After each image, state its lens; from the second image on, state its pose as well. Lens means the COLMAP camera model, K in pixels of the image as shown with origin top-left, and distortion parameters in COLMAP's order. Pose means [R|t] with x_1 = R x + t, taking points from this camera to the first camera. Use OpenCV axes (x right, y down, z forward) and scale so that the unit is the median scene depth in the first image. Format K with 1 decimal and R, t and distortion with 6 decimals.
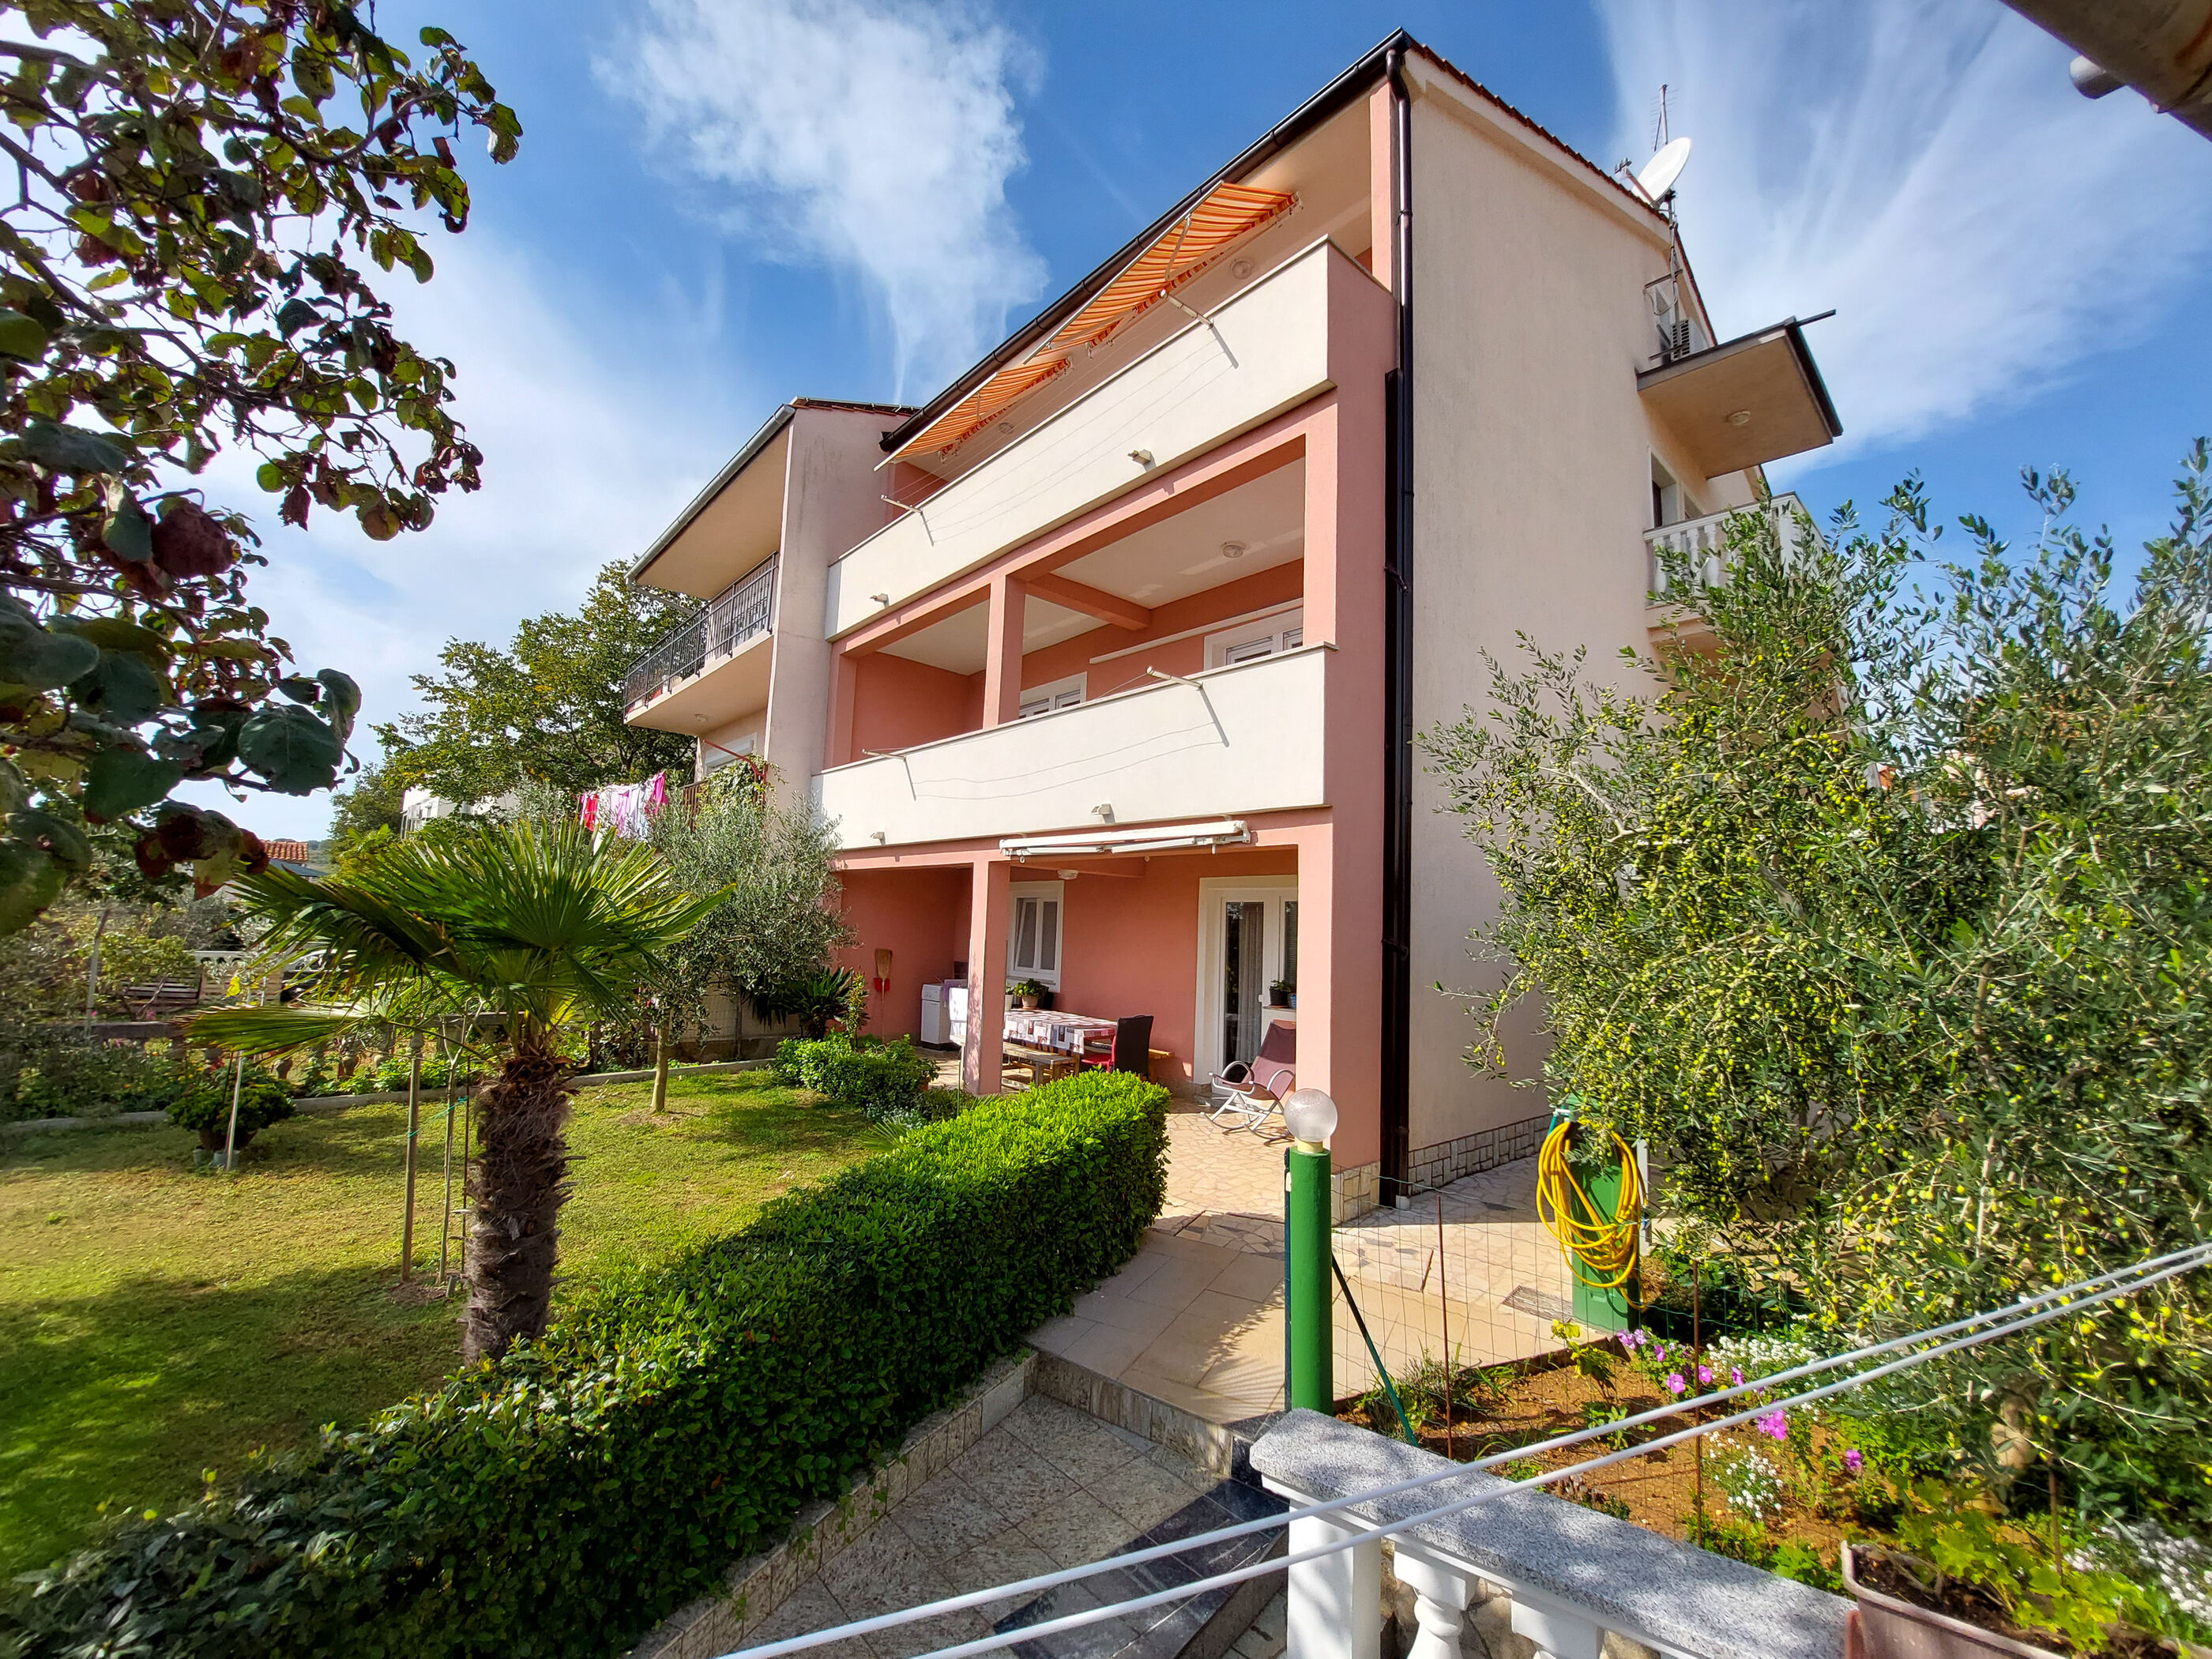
lens RADIAL K [[879.9, 0, 1111.5], [0, 879.9, 821.4], [0, 0, 1]] dist [-0.017681, 0.004332]
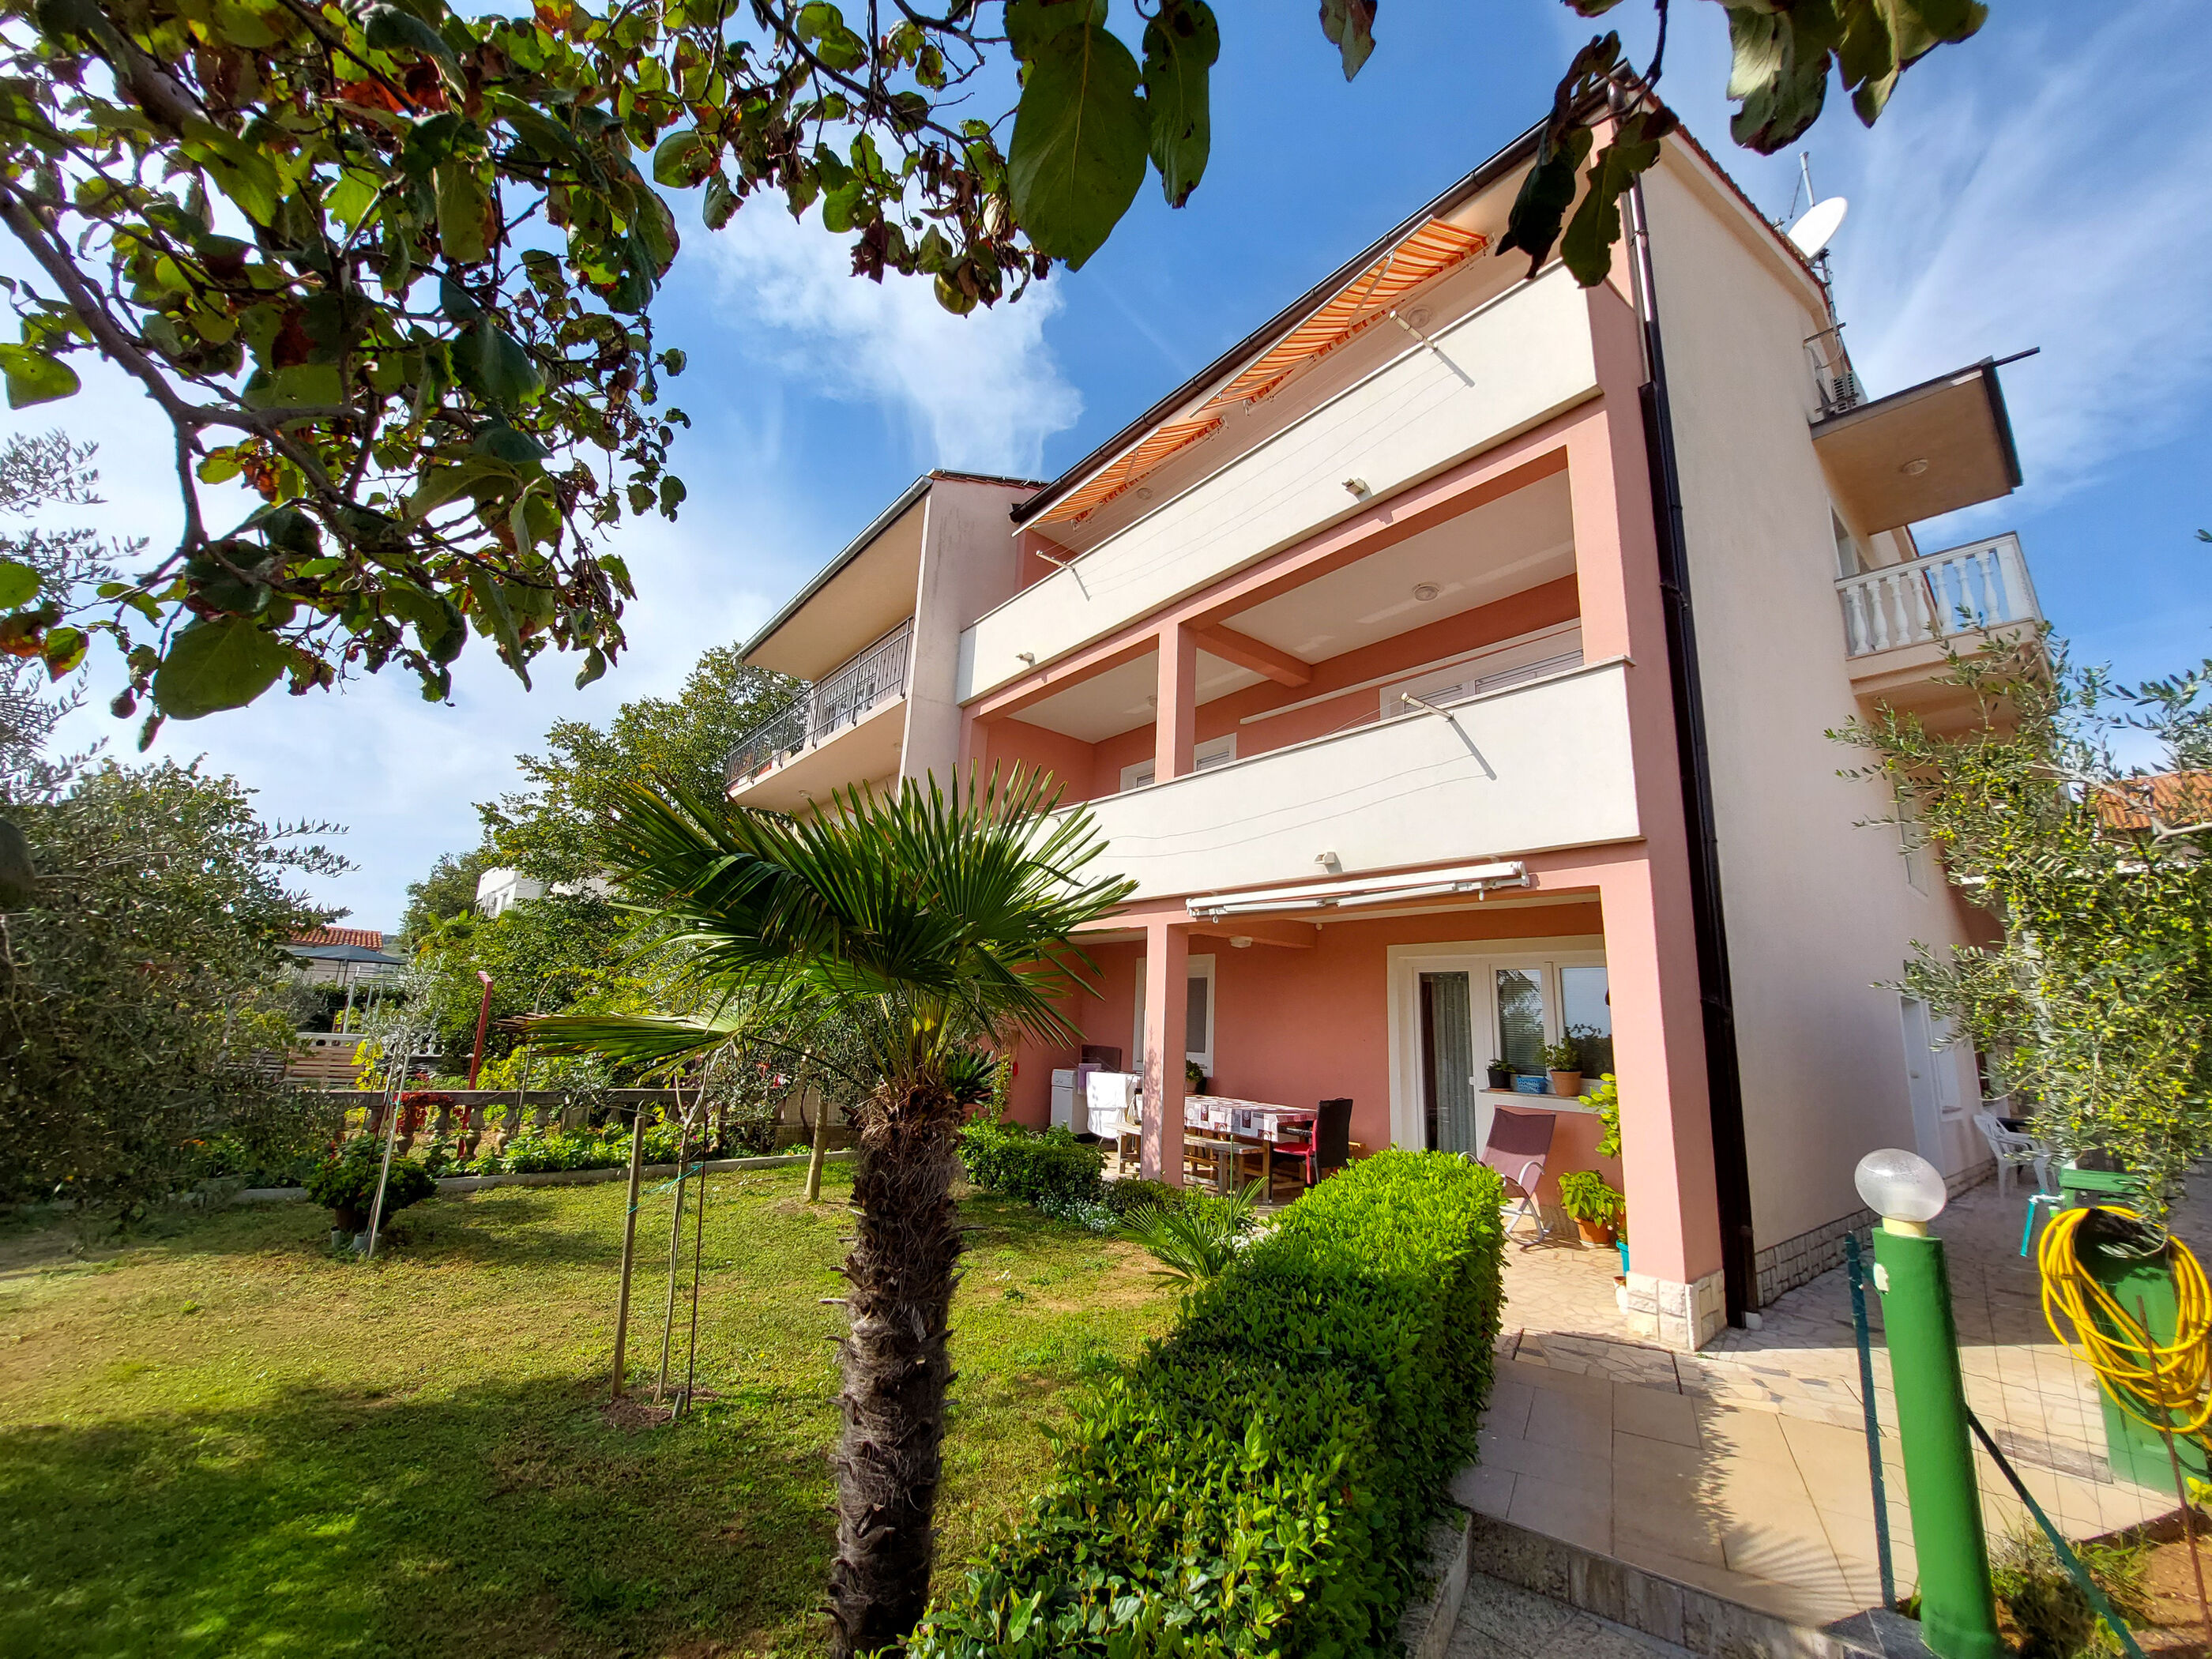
lens RADIAL K [[879.9, 0, 1111.5], [0, 879.9, 821.4], [0, 0, 1]] dist [-0.017681, 0.004332]
pose [[0.999051, -0.001628, -0.043528, -0.155284], [-0.003266, 0.993688, -0.112132, 0.041458], [0.043436, 0.112167, 0.992740, 0.074893]]
